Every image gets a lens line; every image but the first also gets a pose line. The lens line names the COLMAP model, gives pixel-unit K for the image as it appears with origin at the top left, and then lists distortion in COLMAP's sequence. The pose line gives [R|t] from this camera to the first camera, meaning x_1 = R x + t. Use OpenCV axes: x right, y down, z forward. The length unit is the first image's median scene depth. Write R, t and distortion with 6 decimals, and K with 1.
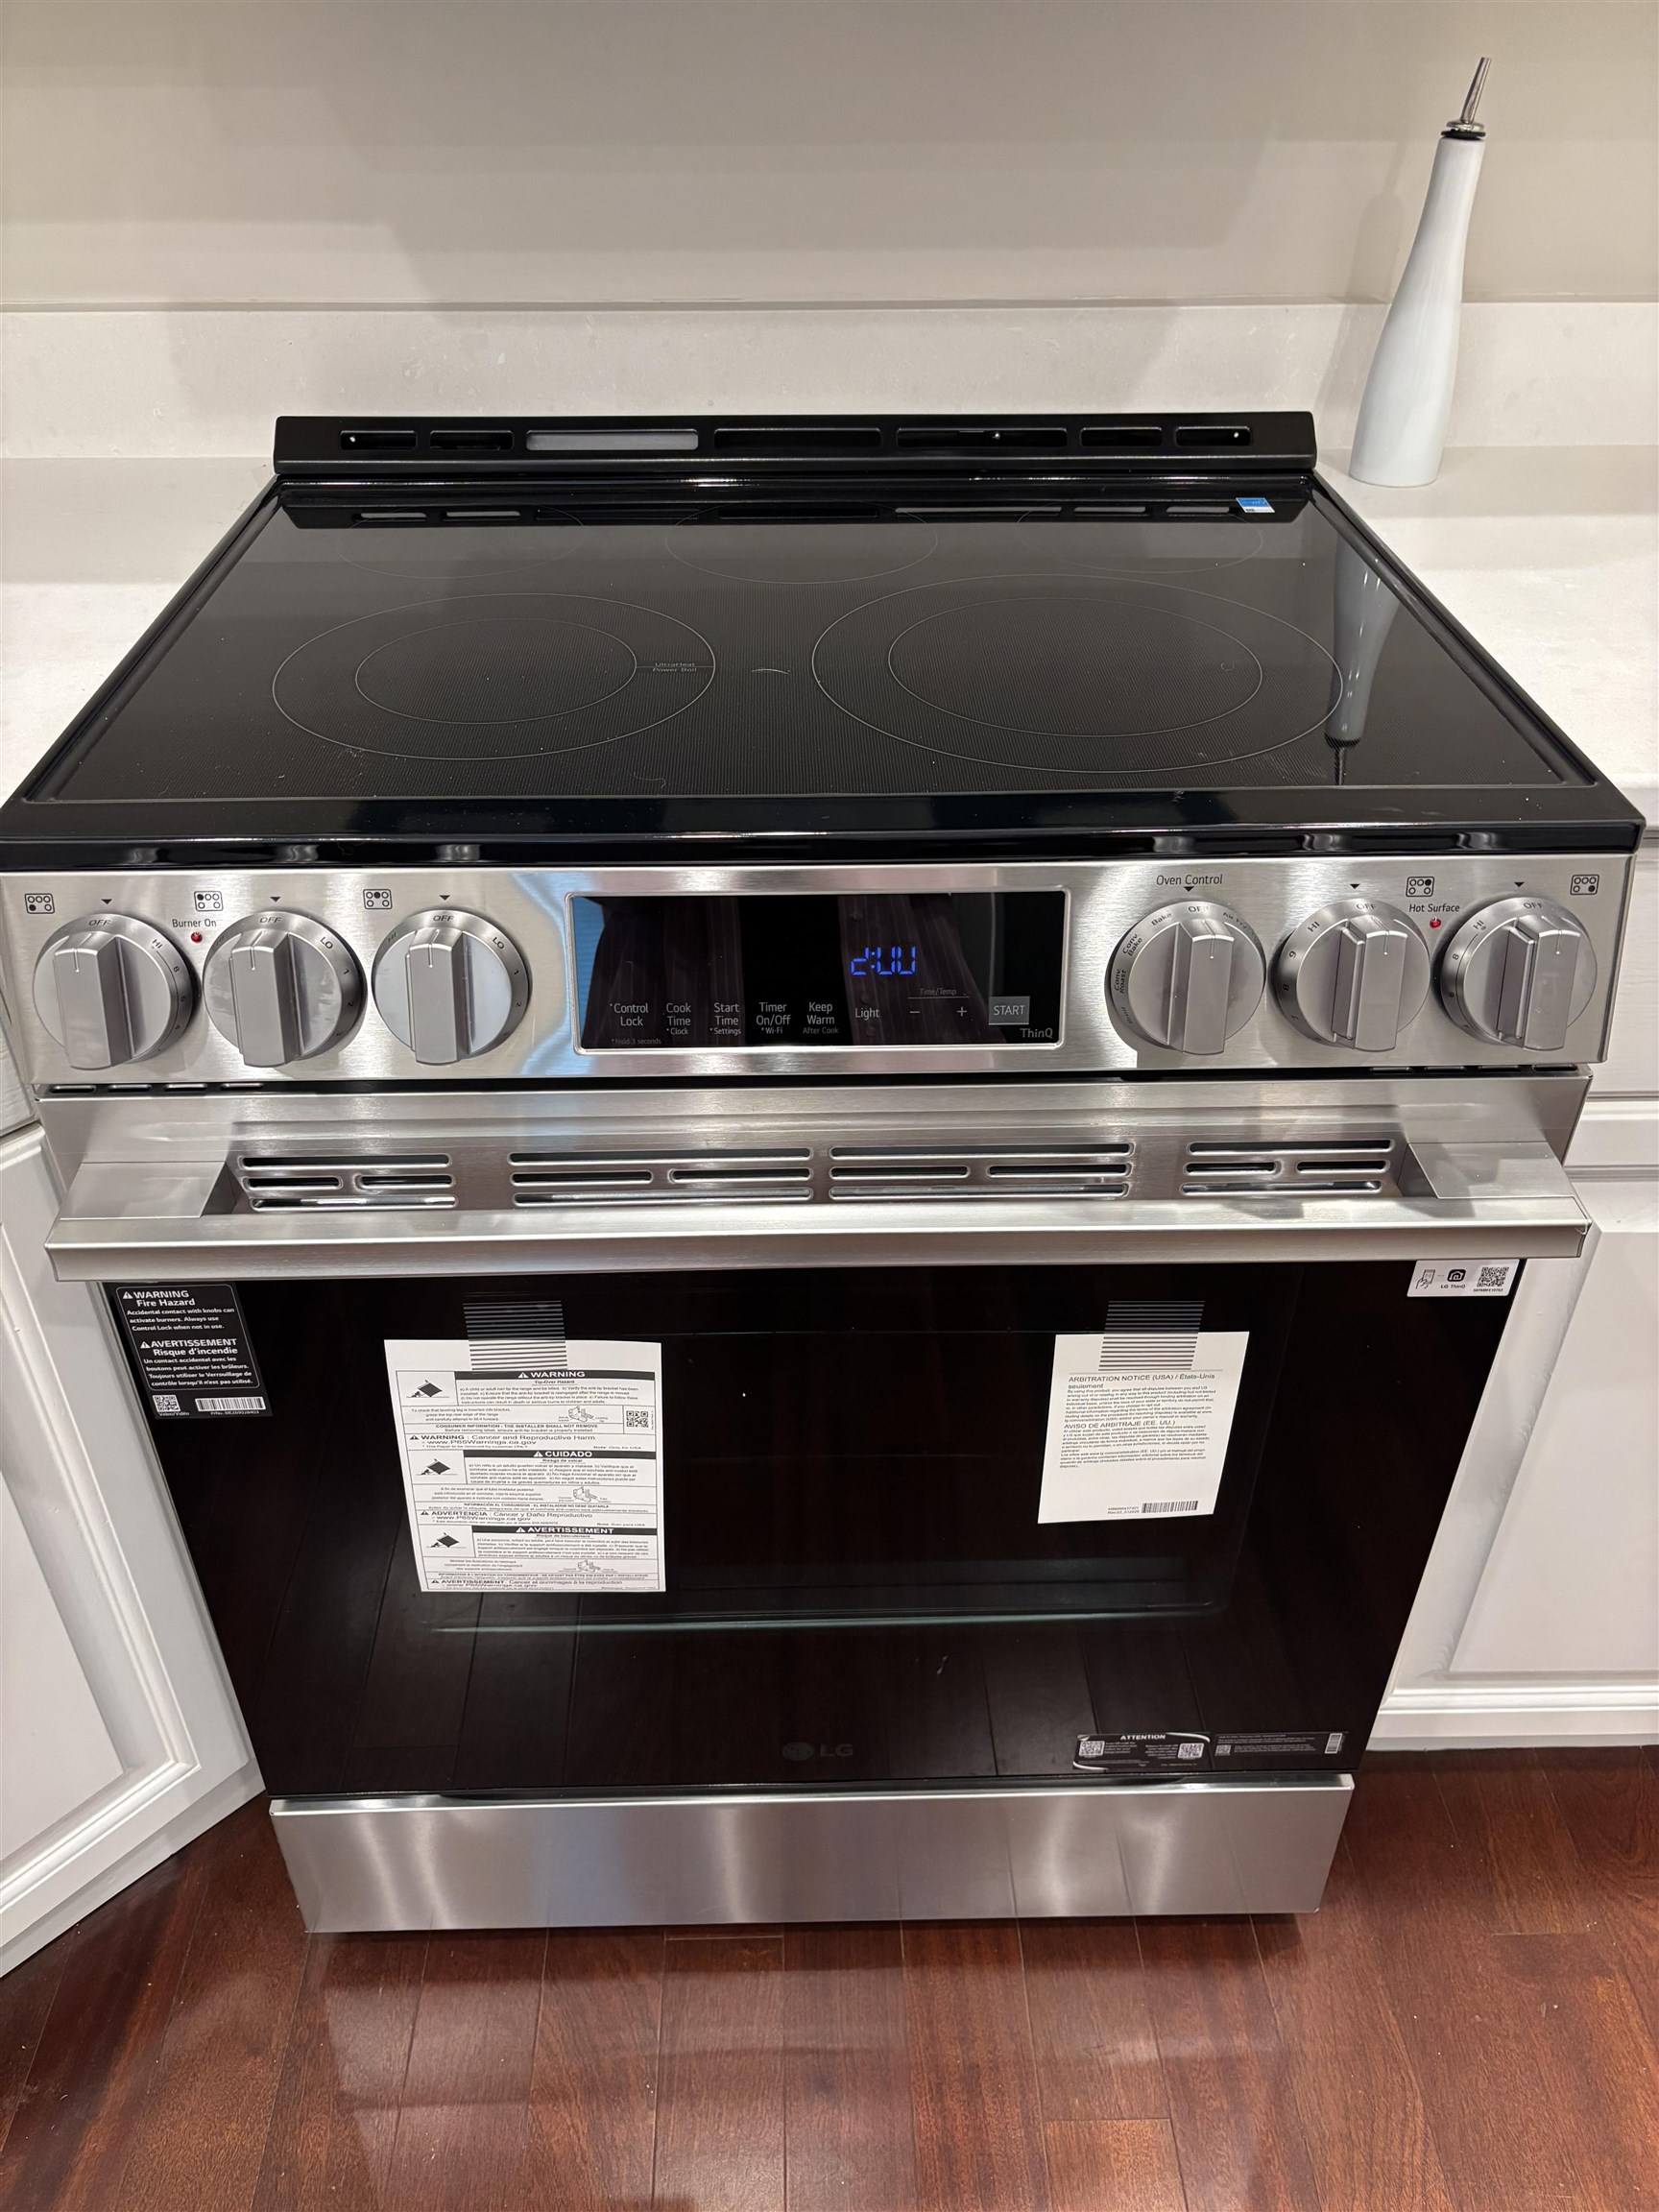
lens RADIAL K [[1636.7, 0, 794.7], [0, 1636.7, 1106.9], [0, 0, 1]] dist [0.051993, -0.071112]
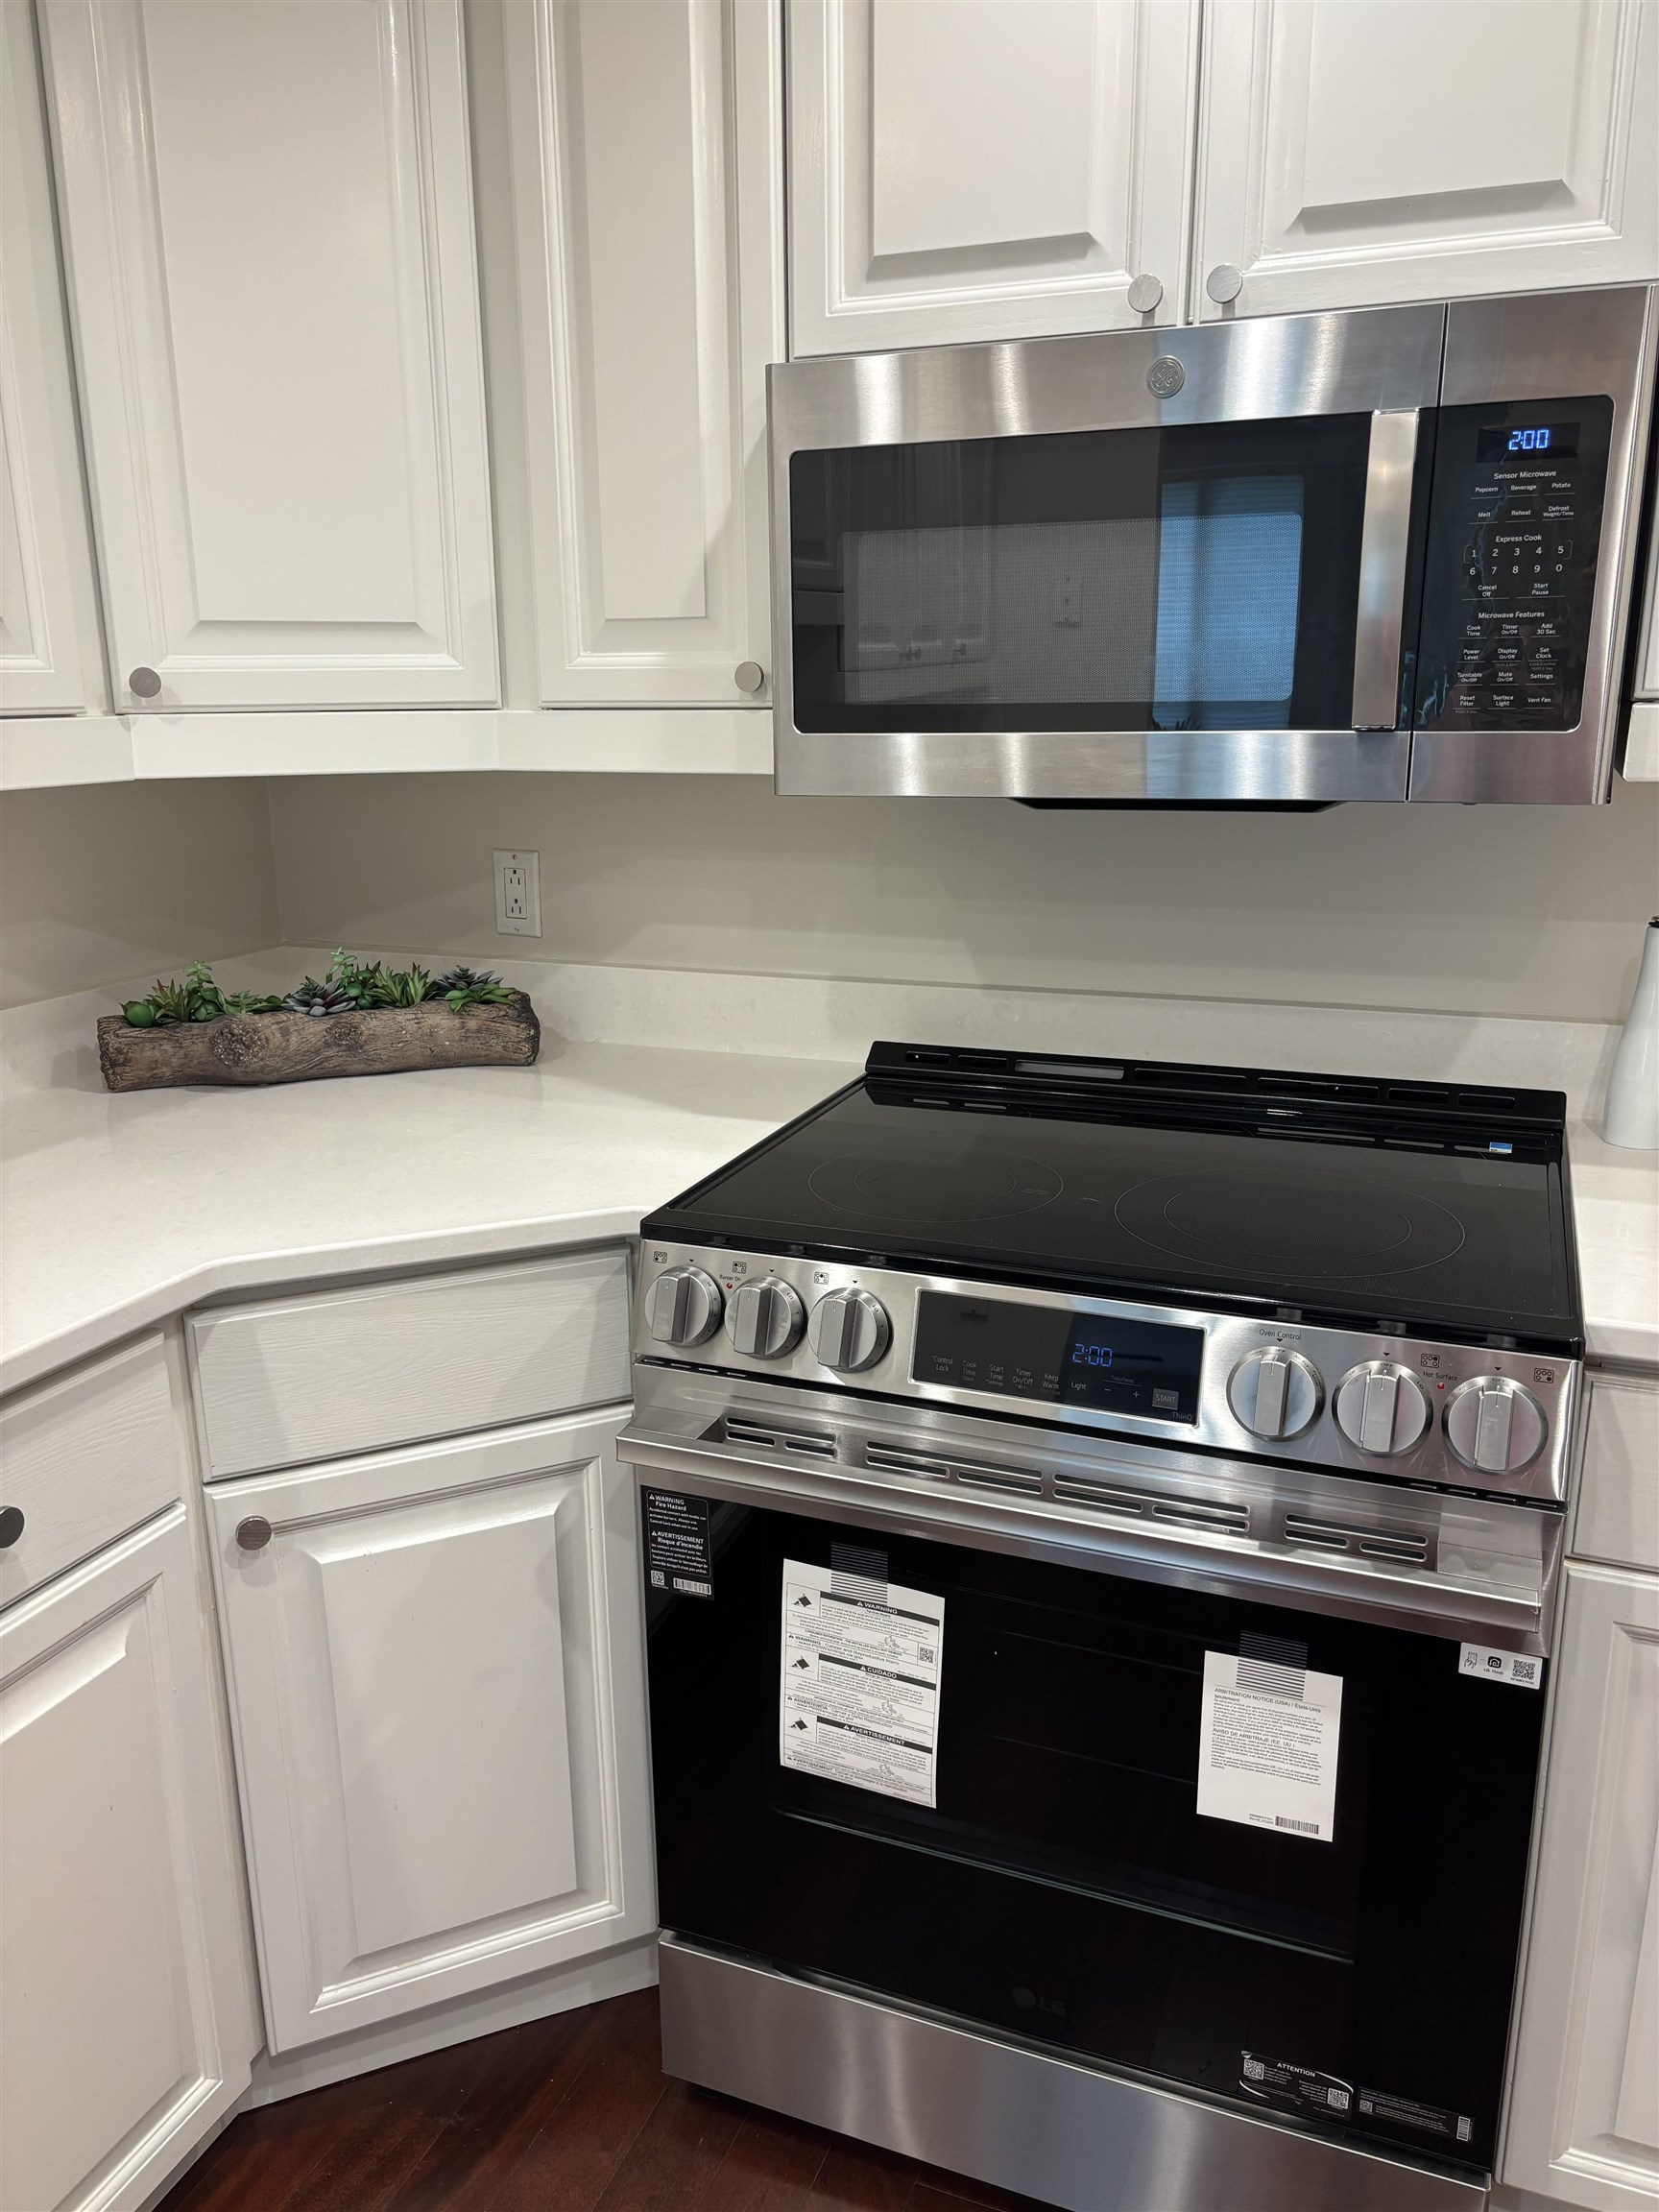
lens RADIAL K [[1649.9, 0, 819.5], [0, 1649.9, 1126.9], [0, 0, 1]] dist [0.007322, -0.003752]
pose [[0.917602, 0.095266, -0.385915, 0.352105], [-0.223730, 0.926252, -0.303317, 0.220907], [0.328558, 0.364665, 0.871245, -0.536499]]
